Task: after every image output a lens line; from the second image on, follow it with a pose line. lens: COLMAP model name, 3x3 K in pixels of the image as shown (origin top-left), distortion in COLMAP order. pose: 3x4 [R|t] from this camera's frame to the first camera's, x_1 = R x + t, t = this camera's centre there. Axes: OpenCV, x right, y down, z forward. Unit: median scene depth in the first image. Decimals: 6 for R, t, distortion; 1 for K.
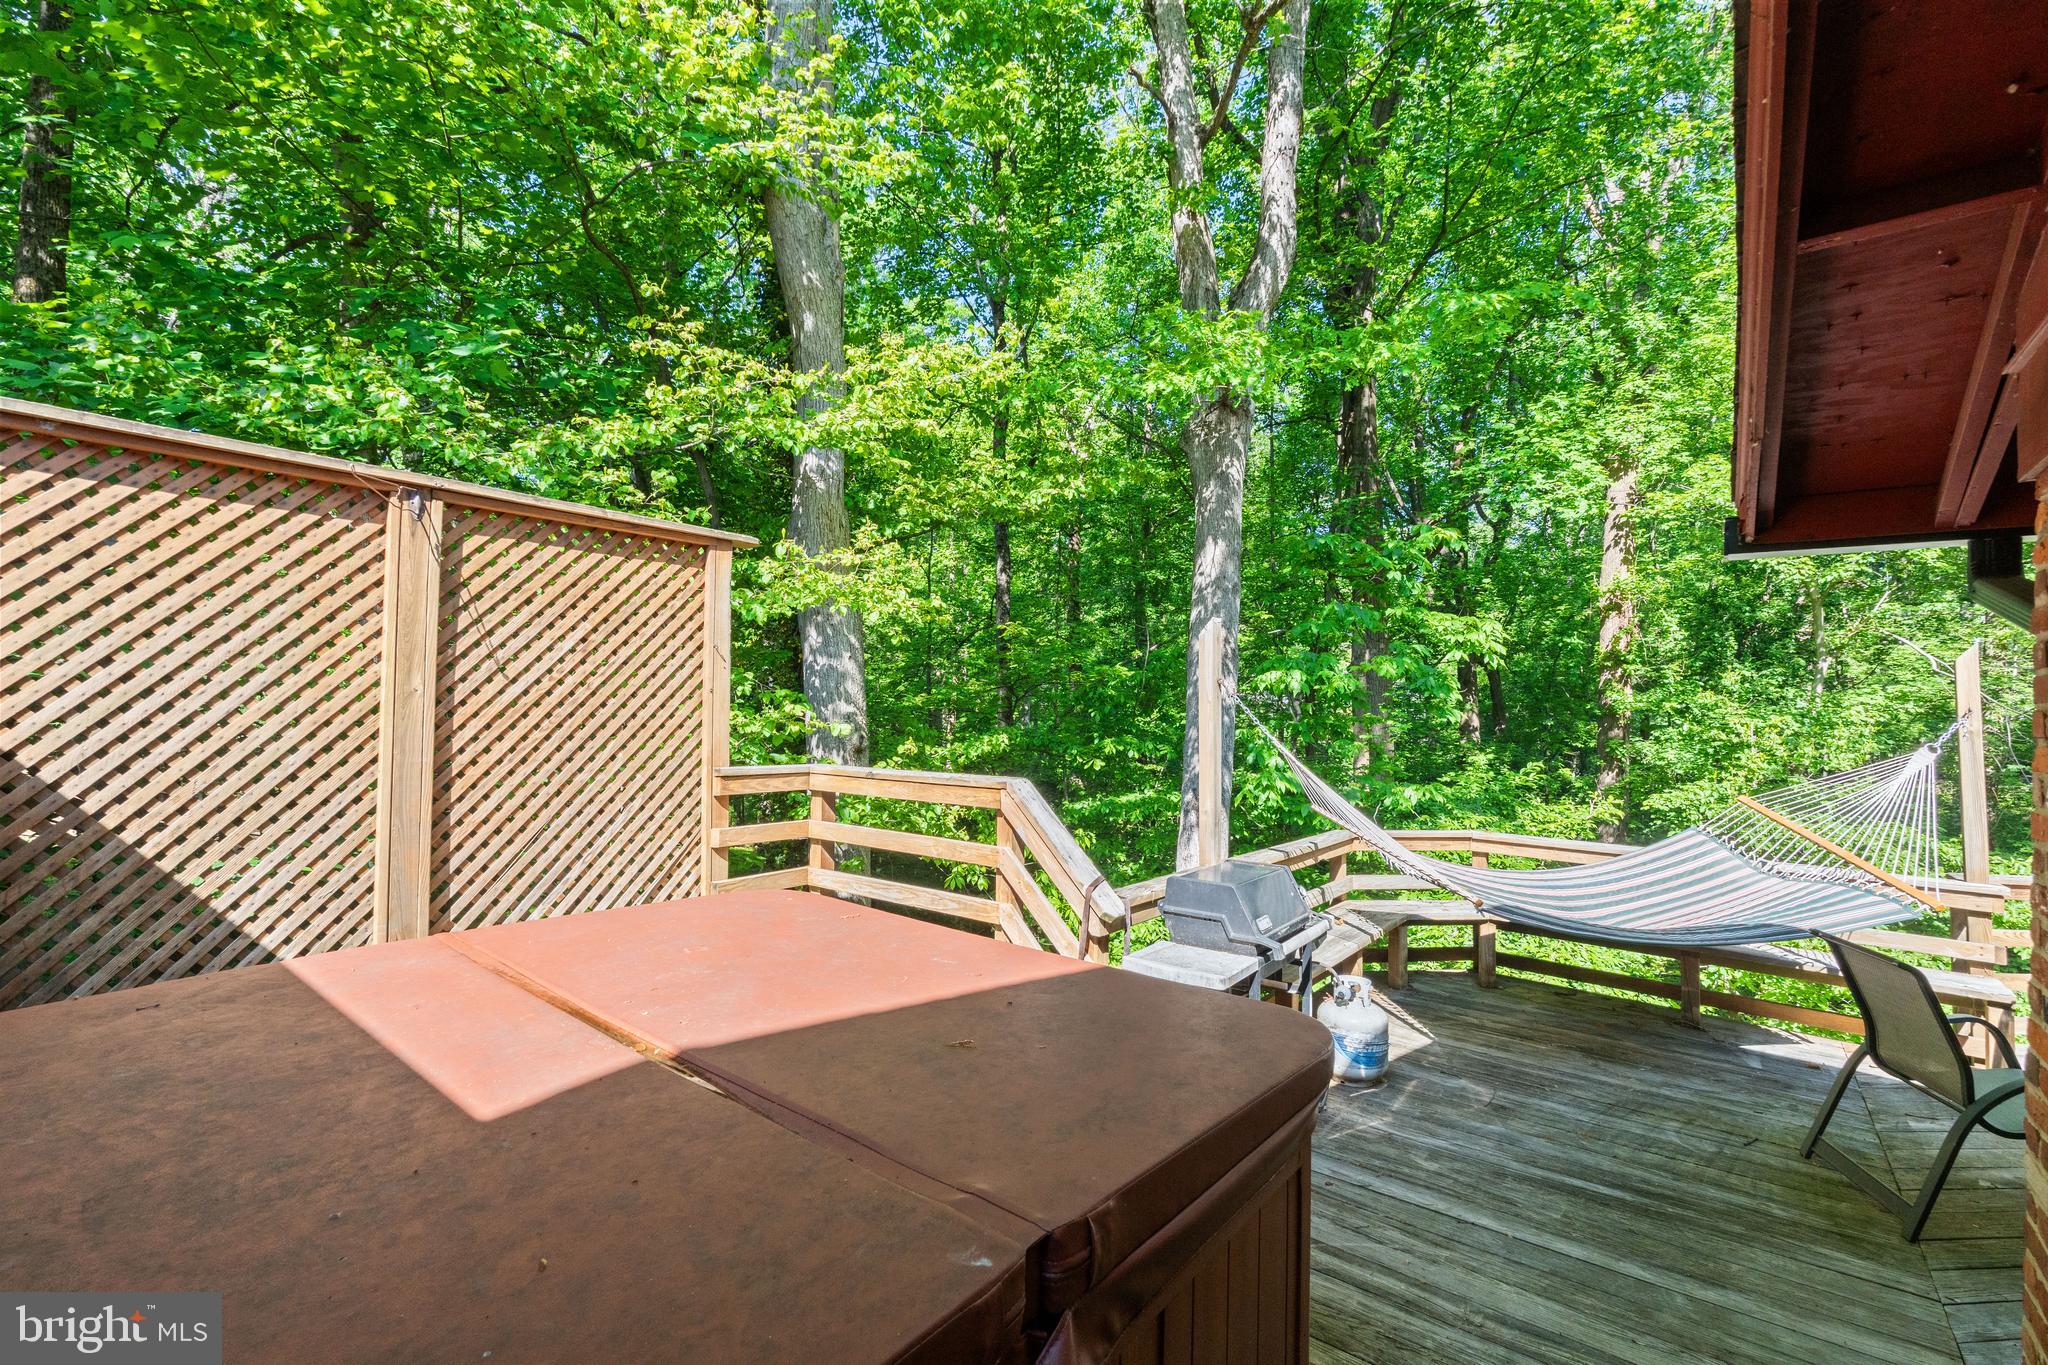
lens RADIAL K [[900.7, 0, 1024.1], [0, 900.7, 682.6], [0, 0, 1]] dist [-0.003763, -0.000521]
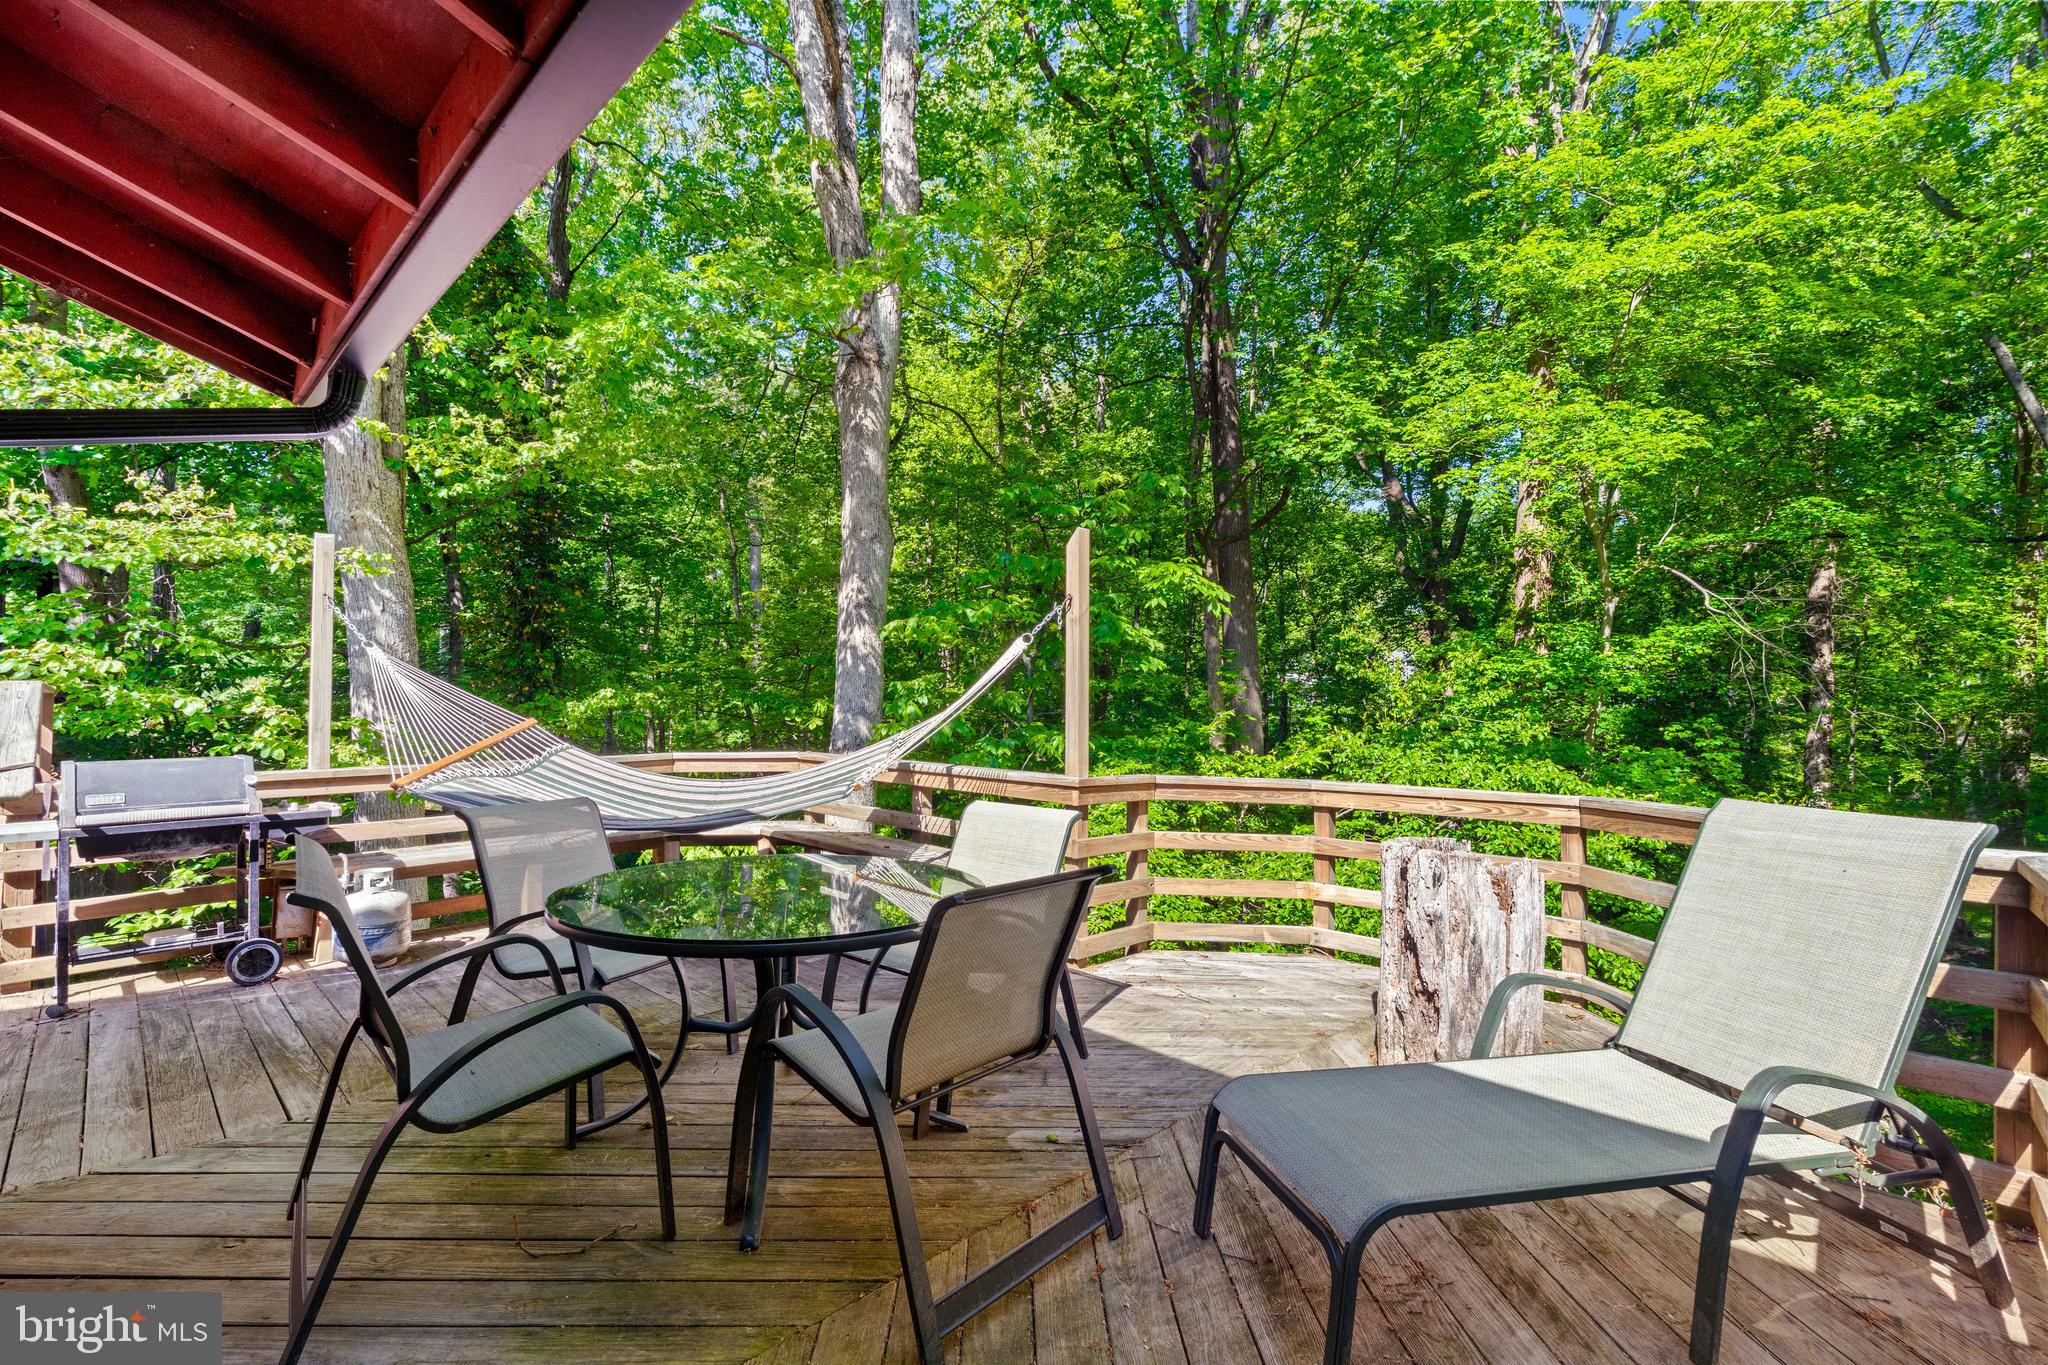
lens RADIAL K [[900.7, 0, 1031.4], [0, 900.7, 684.5], [0, 0, 1]] dist [-0.003763, -0.000521]
pose [[0.995889, -0.023945, -0.087365, 0.404949], [0.024964, 0.999632, 0.010587, 0.041378], [0.087079, -0.012725, 0.996120, 0.011856]]
